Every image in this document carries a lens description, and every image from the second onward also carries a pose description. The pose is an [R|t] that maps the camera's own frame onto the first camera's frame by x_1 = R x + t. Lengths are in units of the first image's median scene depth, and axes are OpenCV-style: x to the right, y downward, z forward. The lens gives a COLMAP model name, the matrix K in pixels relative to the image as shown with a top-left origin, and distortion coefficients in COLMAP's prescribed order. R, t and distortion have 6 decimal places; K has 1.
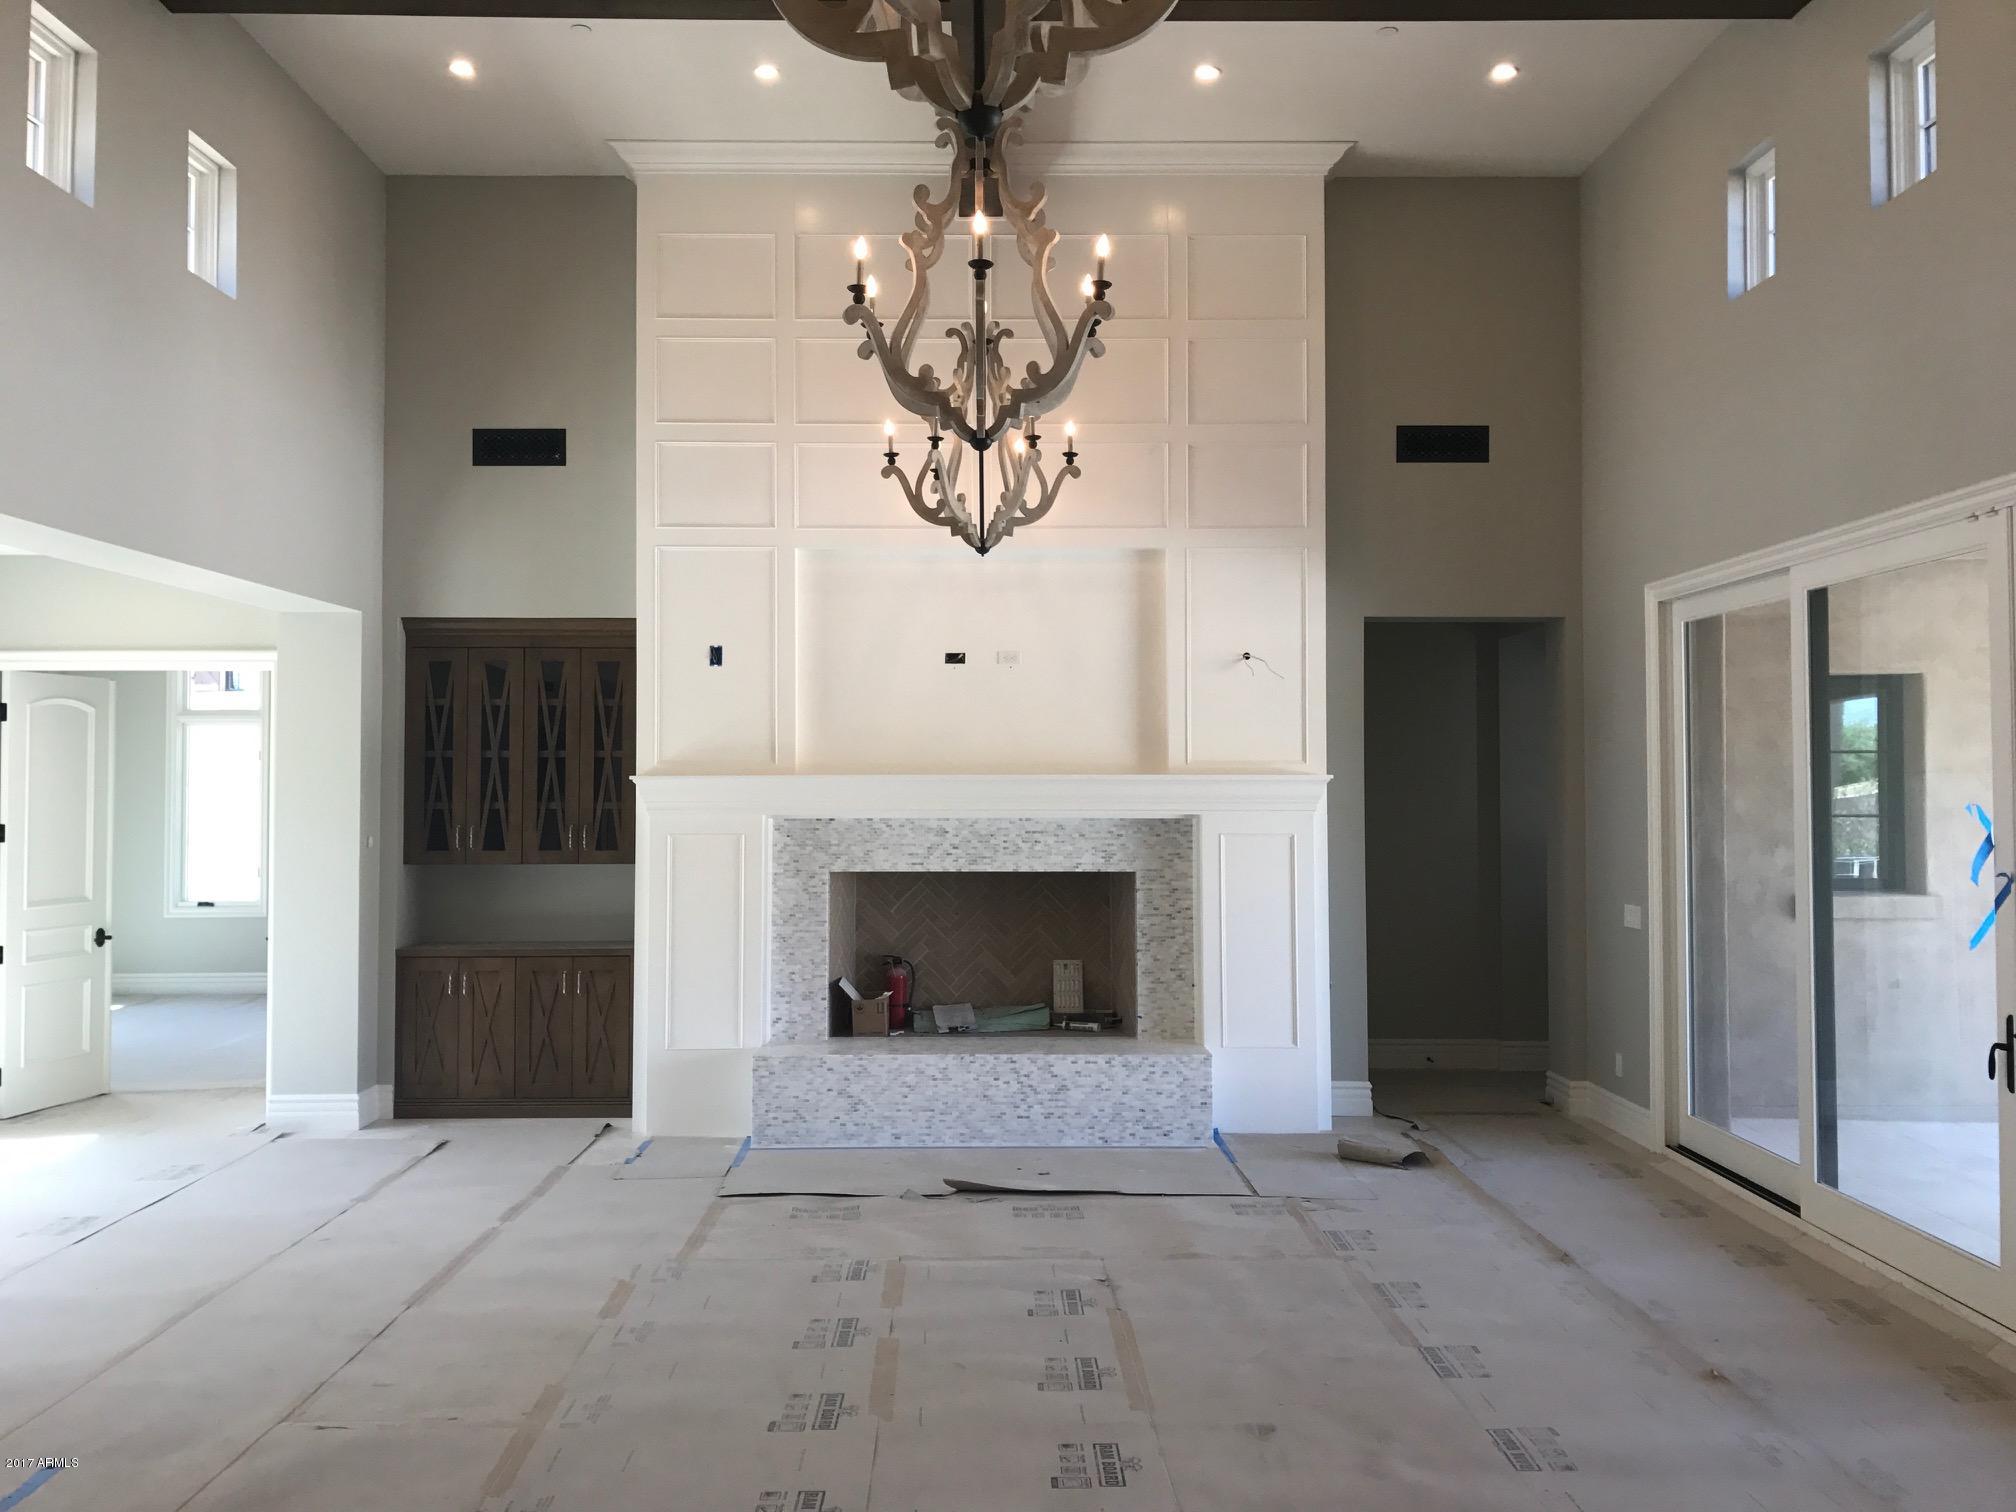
lens RADIAL K [[1646.8, 0, 1008.0], [0, 1646.8, 756.0], [0, 0, 1]] dist [0.134610, -0.264301]
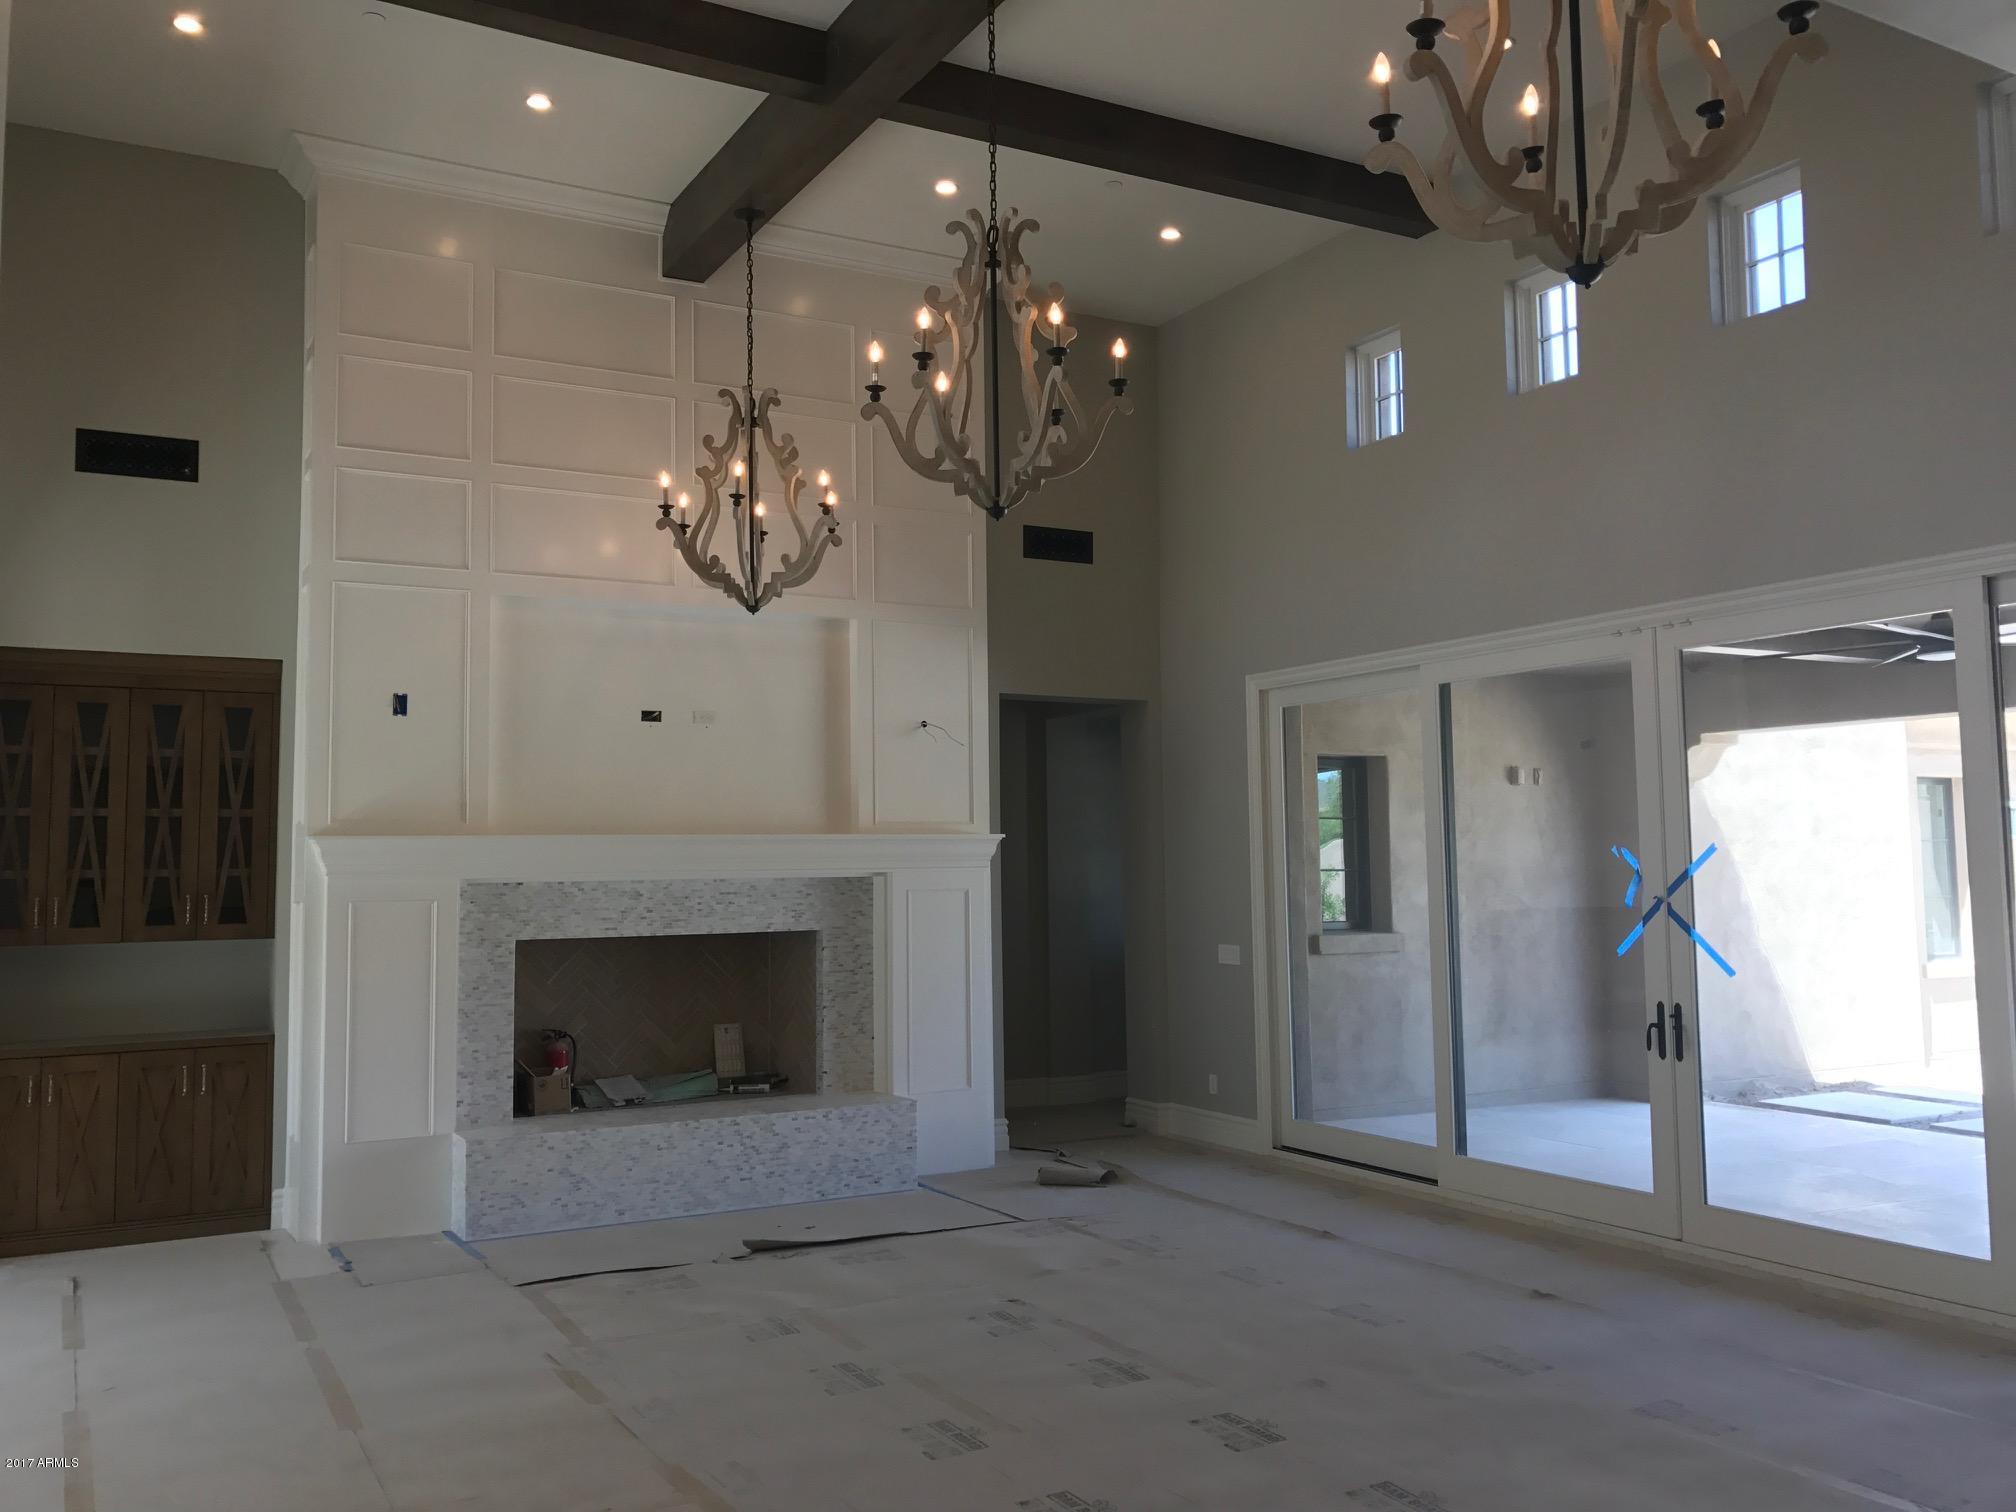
lens RADIAL K [[1661.9, 0, 1008.0], [0, 1661.9, 756.0], [0, 0, 1]] dist [0.066986, -0.112317]
pose [[0.877213, 0.023168, 0.479542, -0.320165], [0.002324, 0.998618, -0.052498, 0.016595], [-0.480096, 0.047167, 0.875947, 0.032774]]
